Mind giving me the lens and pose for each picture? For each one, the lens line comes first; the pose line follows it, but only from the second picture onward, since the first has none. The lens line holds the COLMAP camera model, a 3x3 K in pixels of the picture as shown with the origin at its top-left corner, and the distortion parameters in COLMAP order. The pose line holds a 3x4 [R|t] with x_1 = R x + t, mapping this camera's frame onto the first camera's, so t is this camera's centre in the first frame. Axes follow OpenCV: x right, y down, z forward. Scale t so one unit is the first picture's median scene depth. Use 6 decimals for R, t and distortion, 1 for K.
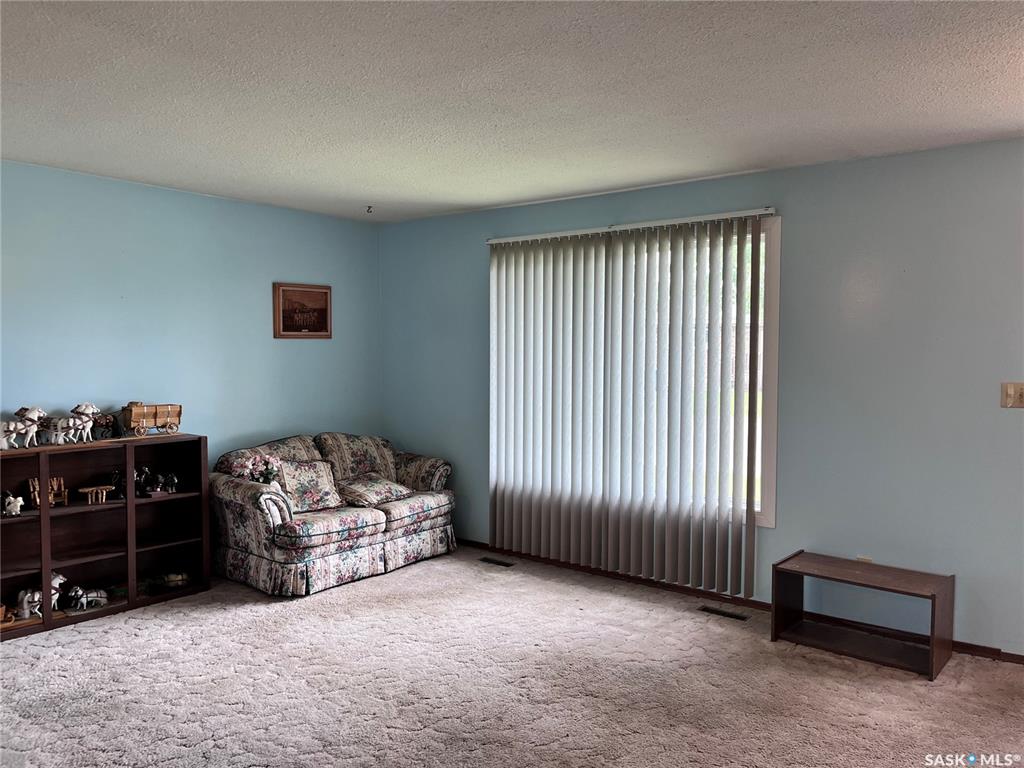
lens RADIAL K [[772.8, 0, 508.7], [0, 772.8, 387.3], [0, 0, 1]] dist [0.016851, -0.024495]
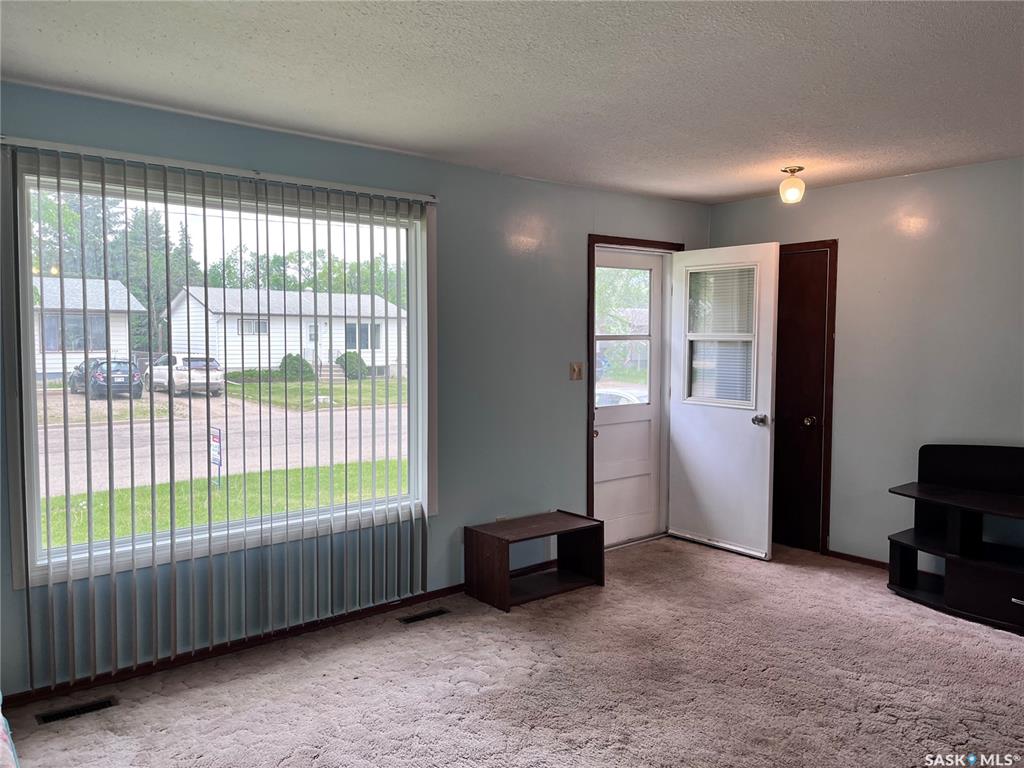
lens RADIAL K [[772.8, 0, 509.2], [0, 772.8, 379.7], [0, 0, 1]] dist [0.016851, -0.024495]
pose [[0.200657, -0.054029, 0.978170, -0.686445], [0.046750, 0.997869, 0.045527, -0.039997], [-0.978545, 0.036594, 0.202756, 0.772648]]
